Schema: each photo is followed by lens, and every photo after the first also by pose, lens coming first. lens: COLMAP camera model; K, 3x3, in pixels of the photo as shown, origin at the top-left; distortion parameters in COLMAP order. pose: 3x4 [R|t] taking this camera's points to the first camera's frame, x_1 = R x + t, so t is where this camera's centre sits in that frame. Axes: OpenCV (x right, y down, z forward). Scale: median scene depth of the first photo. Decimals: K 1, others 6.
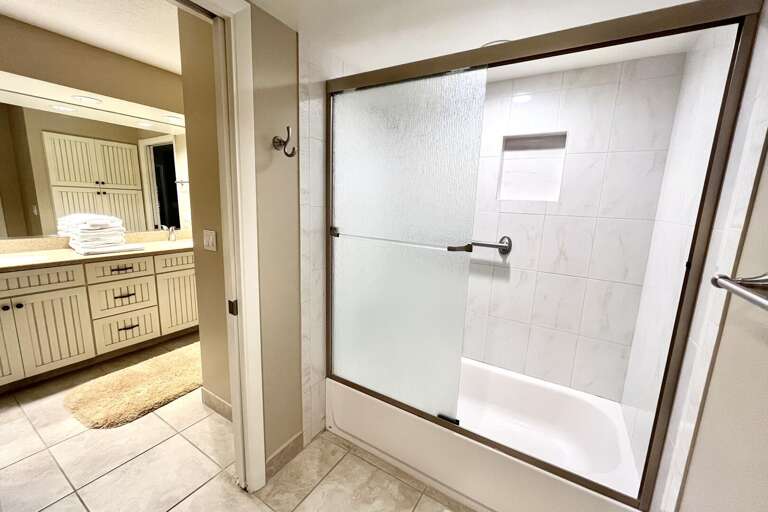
lens RADIAL K [[307.7, 0, 383.9], [0, 307.7, 256.3], [0, 0, 1]] dist [-0.000597, -0.000139]
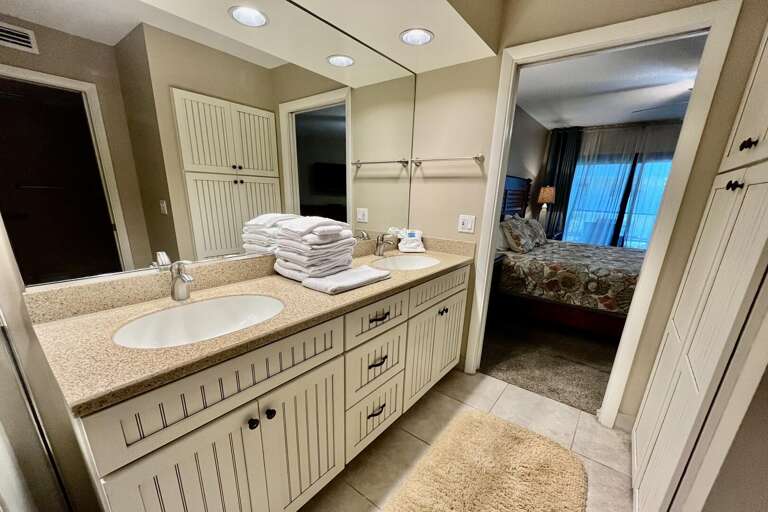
lens RADIAL K [[307.7, 0, 379.0], [0, 307.7, 288.2], [0, 0, 1]] dist [-0.000597, -0.000139]
pose [[0.992087, 0.025608, -0.122912, -0.738299], [-0.010371, 0.992348, 0.123039, -0.072706], [0.125122, -0.120791, 0.984761, 0.437524]]
